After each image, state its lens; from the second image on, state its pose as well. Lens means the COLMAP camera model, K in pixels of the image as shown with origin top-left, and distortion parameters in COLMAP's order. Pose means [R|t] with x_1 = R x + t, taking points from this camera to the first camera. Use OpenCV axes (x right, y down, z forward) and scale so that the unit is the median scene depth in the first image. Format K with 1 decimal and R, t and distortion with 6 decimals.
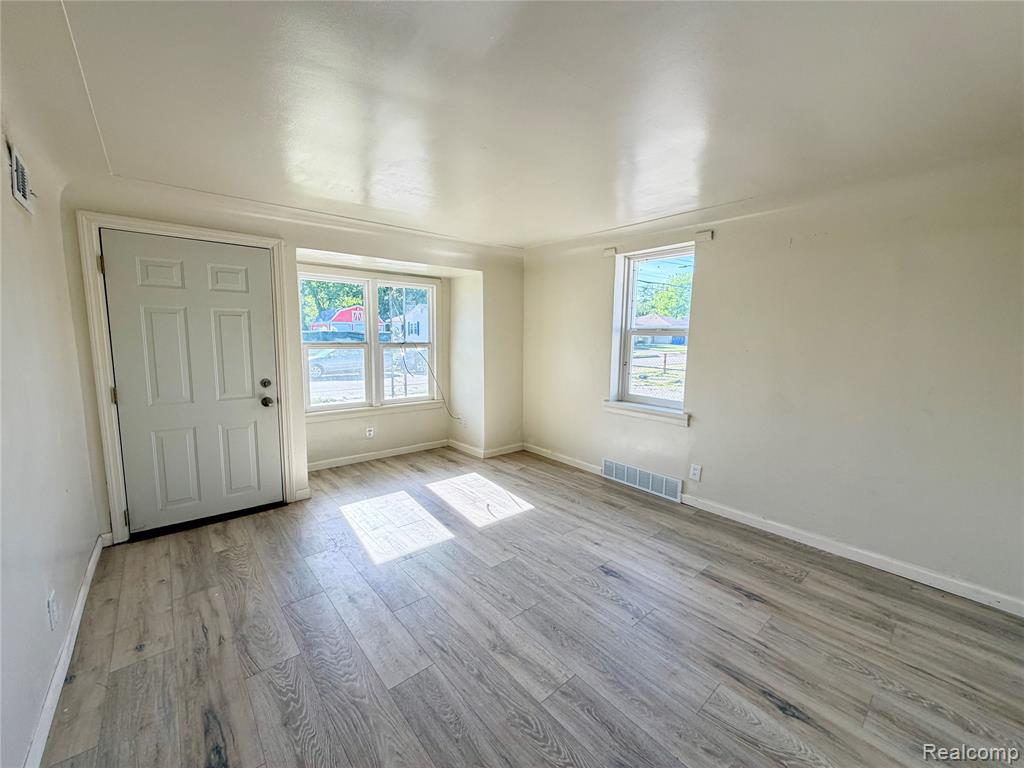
lens RADIAL K [[411.2, 0, 512.9], [0, 411.2, 382.6], [0, 0, 1]] dist [0.002794, 0.000207]
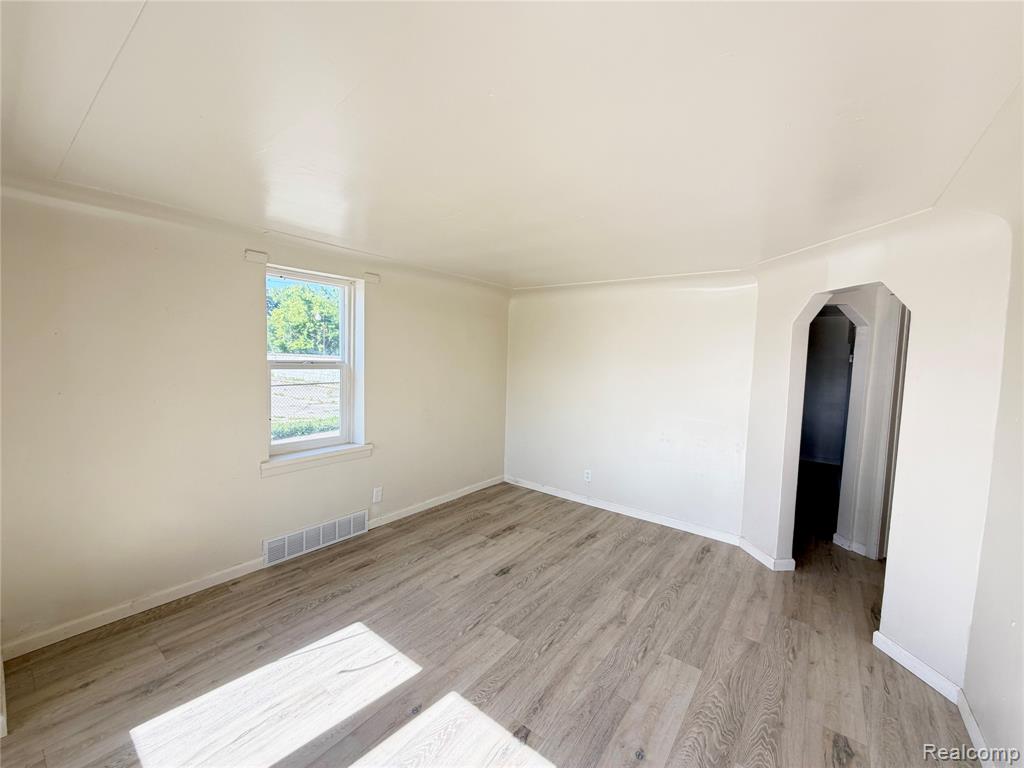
lens RADIAL K [[411.2, 0, 513.4], [0, 411.2, 383.5], [0, 0, 1]] dist [0.002794, 0.000207]
pose [[-0.209317, -0.087494, 0.973926, -0.786015], [0.085366, 0.990551, 0.107334, -0.186287], [-0.974115, 0.105607, -0.199870, 1.013042]]
